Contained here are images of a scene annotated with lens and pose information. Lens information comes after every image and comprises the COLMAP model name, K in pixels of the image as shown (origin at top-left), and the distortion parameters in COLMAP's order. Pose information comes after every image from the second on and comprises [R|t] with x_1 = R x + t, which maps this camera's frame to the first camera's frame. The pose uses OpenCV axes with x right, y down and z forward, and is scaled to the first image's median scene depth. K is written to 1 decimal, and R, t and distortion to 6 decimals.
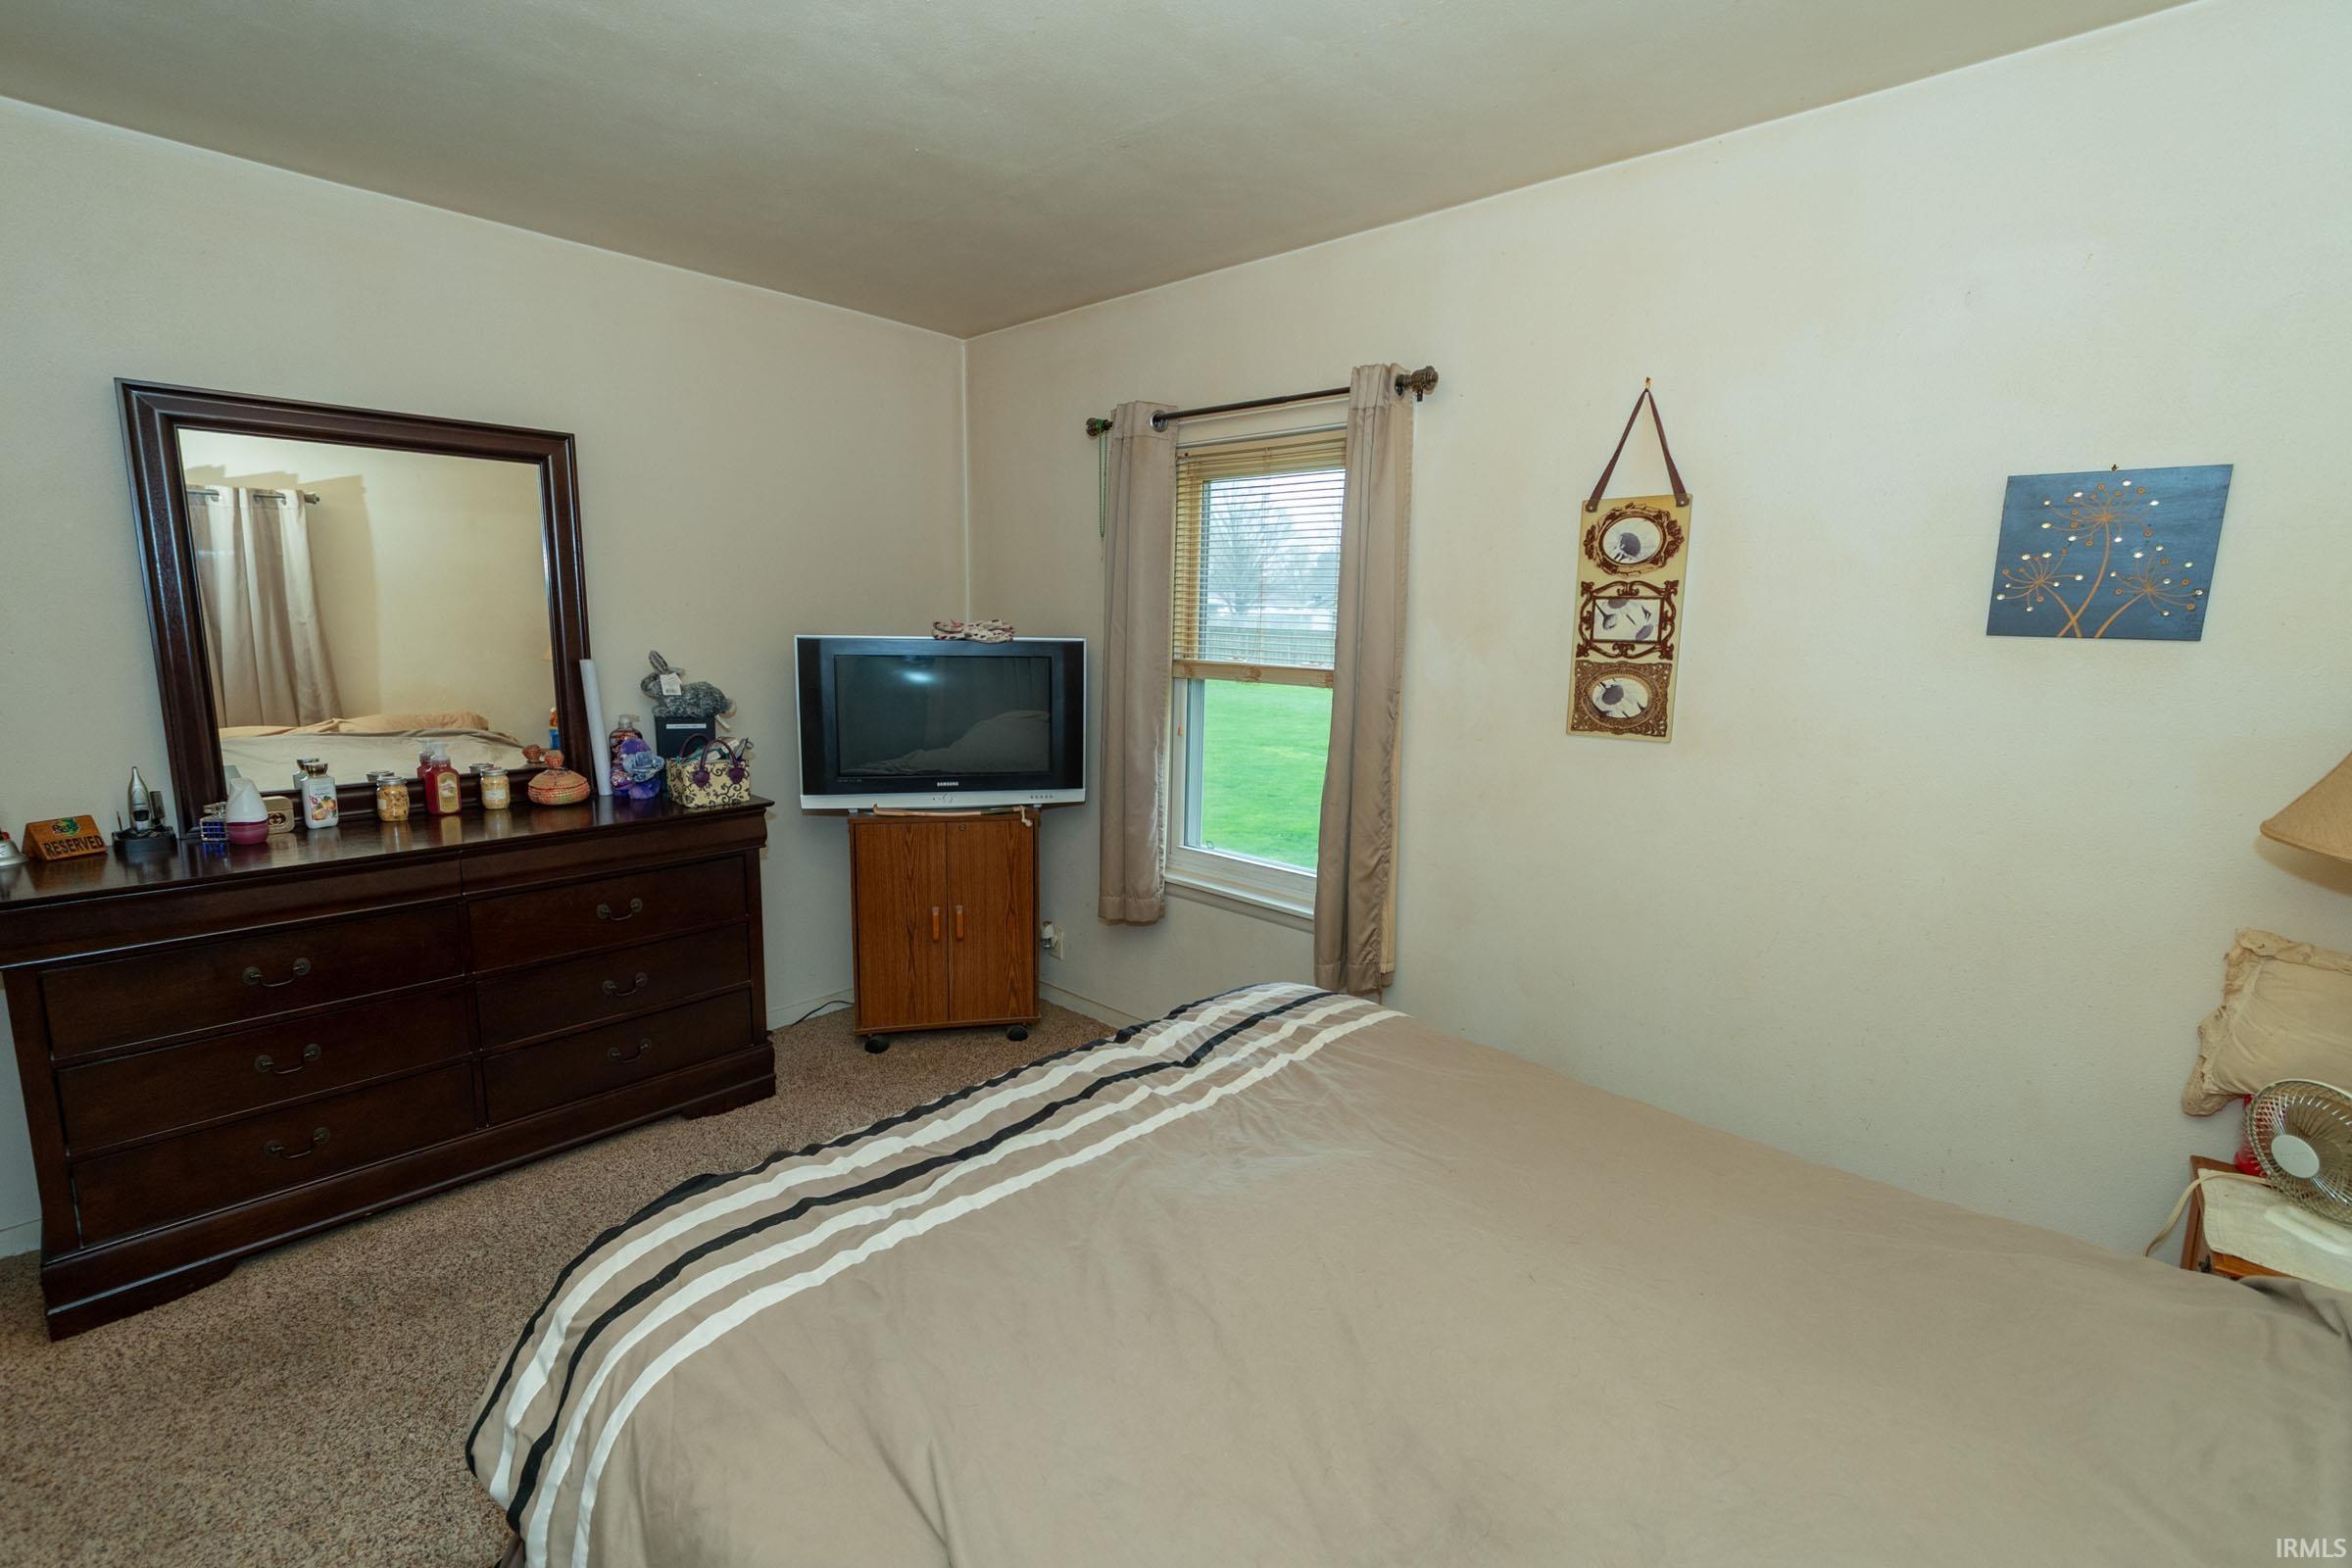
lens RADIAL K [[1040.0, 0, 1181.3], [0, 1040.0, 782.5], [0, 0, 1]] dist [0.006914, -0.000752]
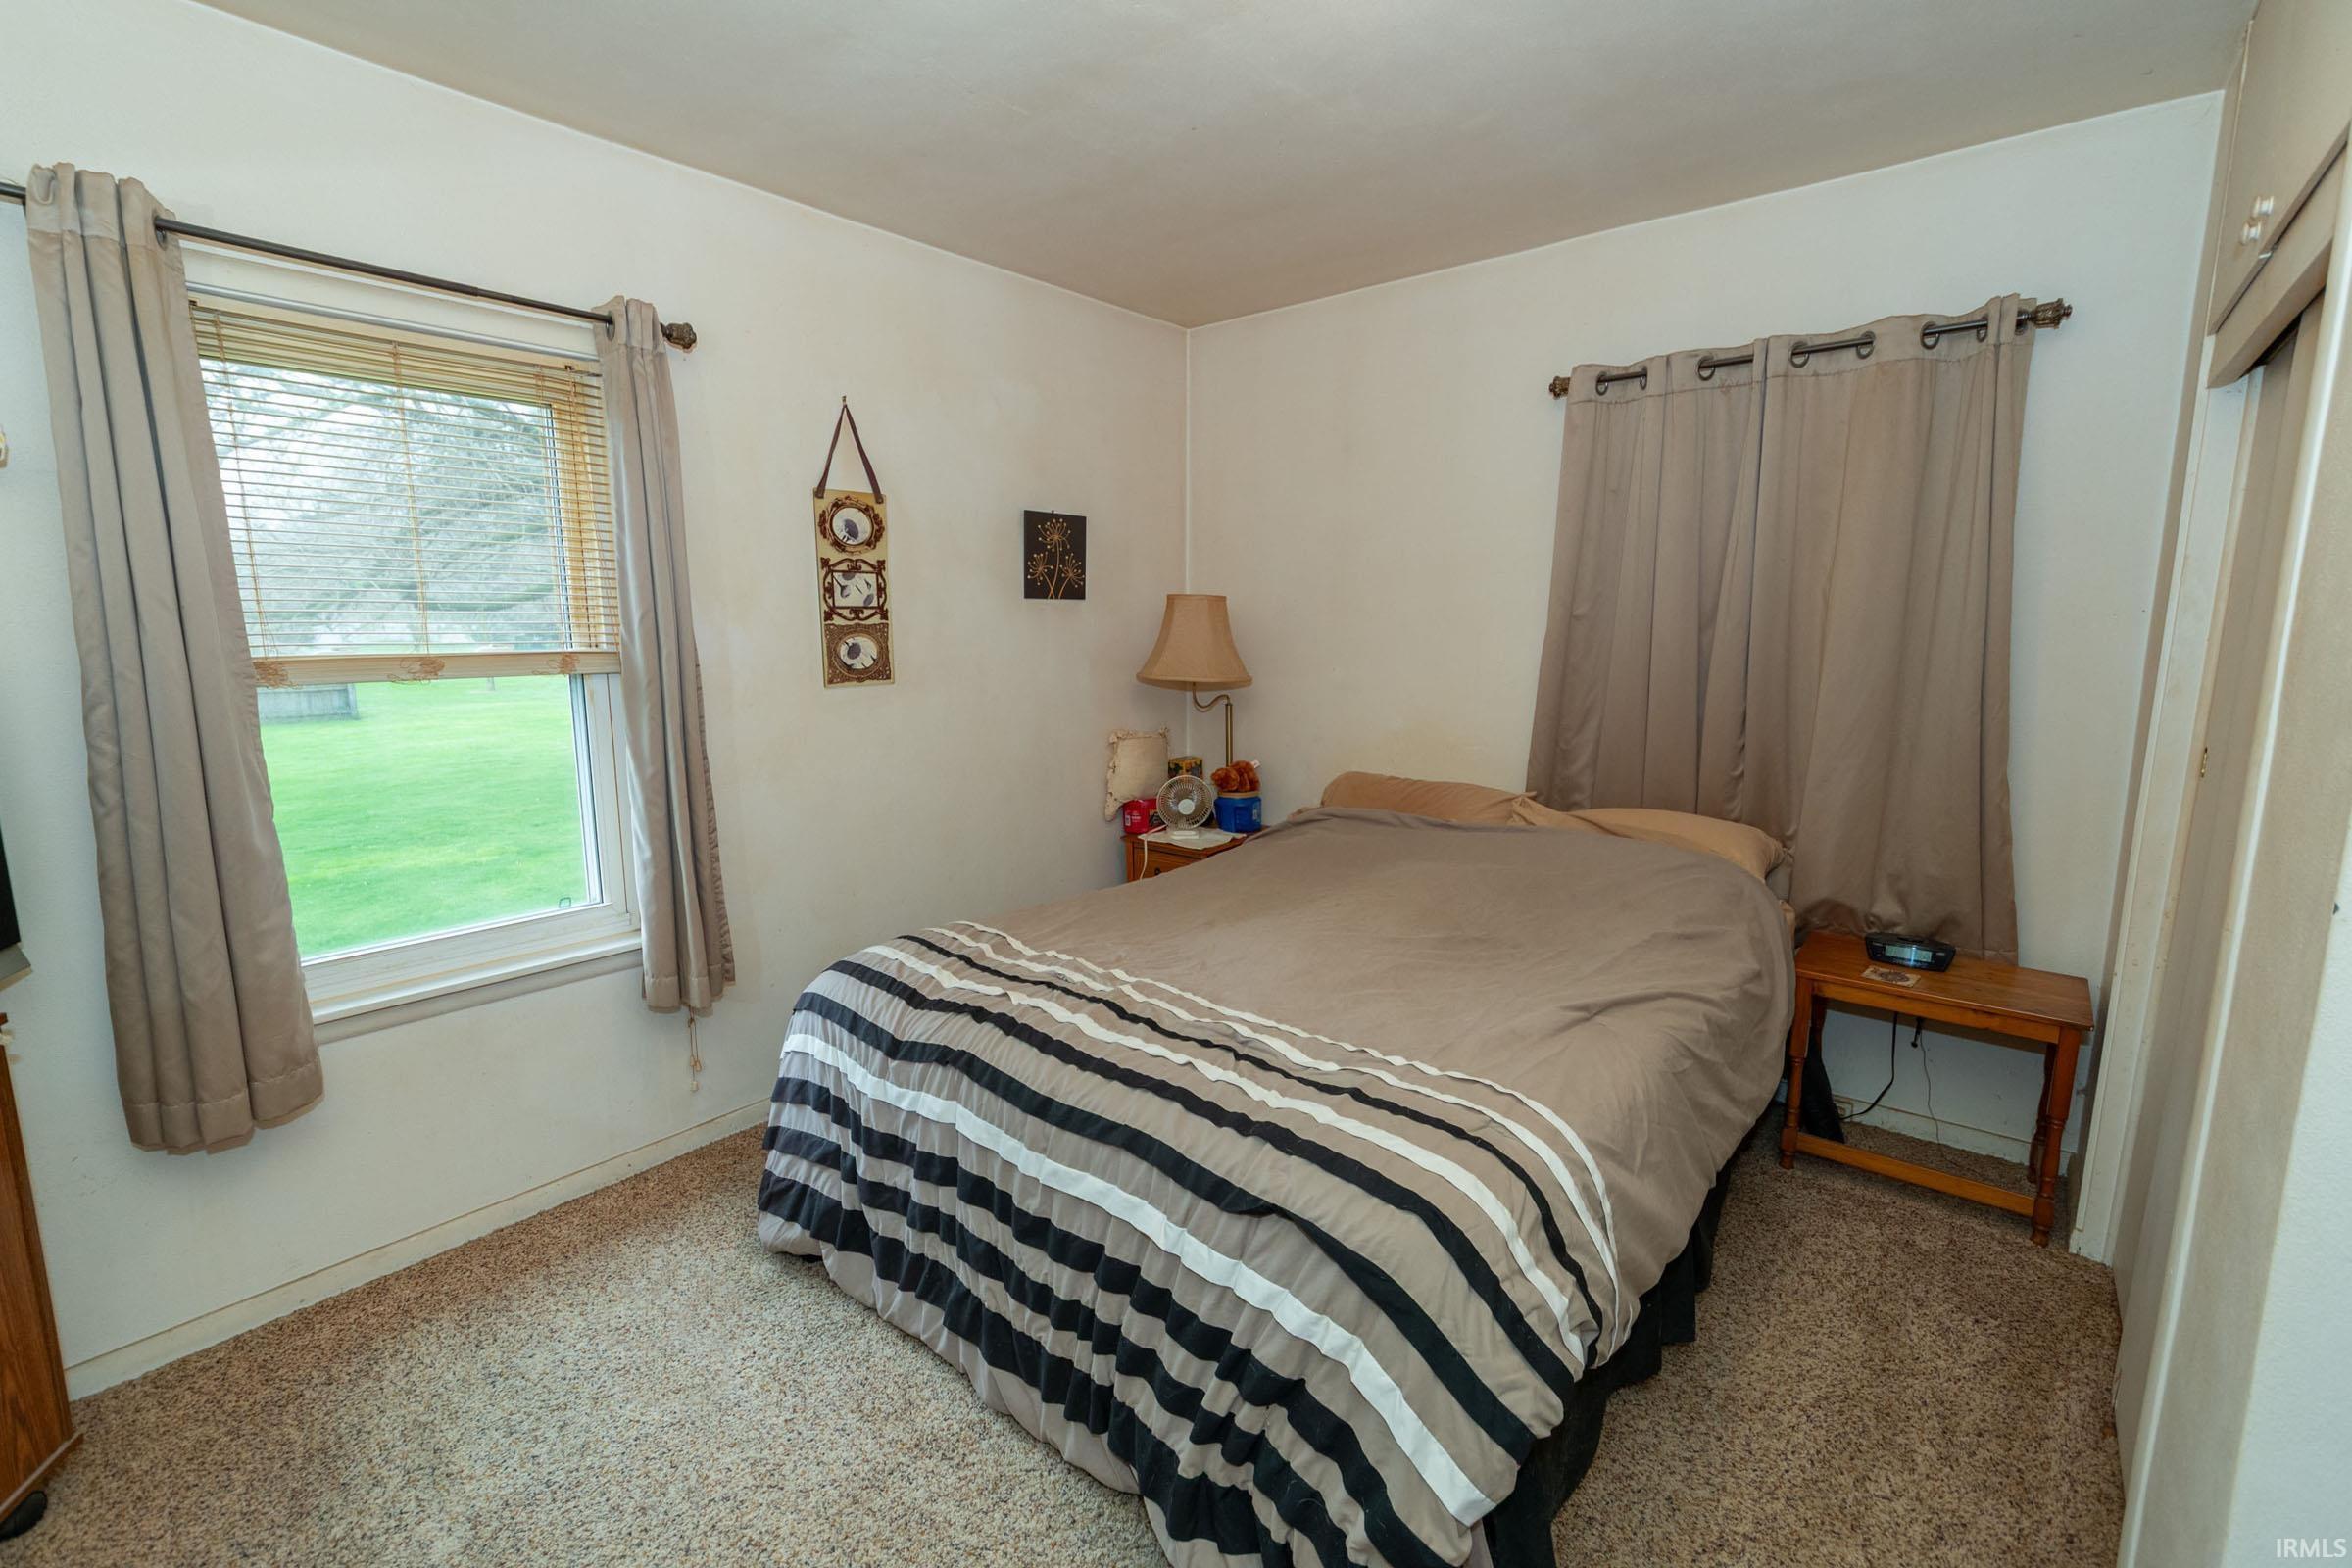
lens RADIAL K [[1040.0, 0, 1180.4], [0, 1040.0, 782.3], [0, 0, 1]] dist [0.006914, -0.000752]
pose [[-0.063915, -0.185851, 0.980497, -0.857793], [0.154880, 0.968754, 0.193721, -0.113627], [-0.985864, 0.164241, -0.033133, 0.691712]]
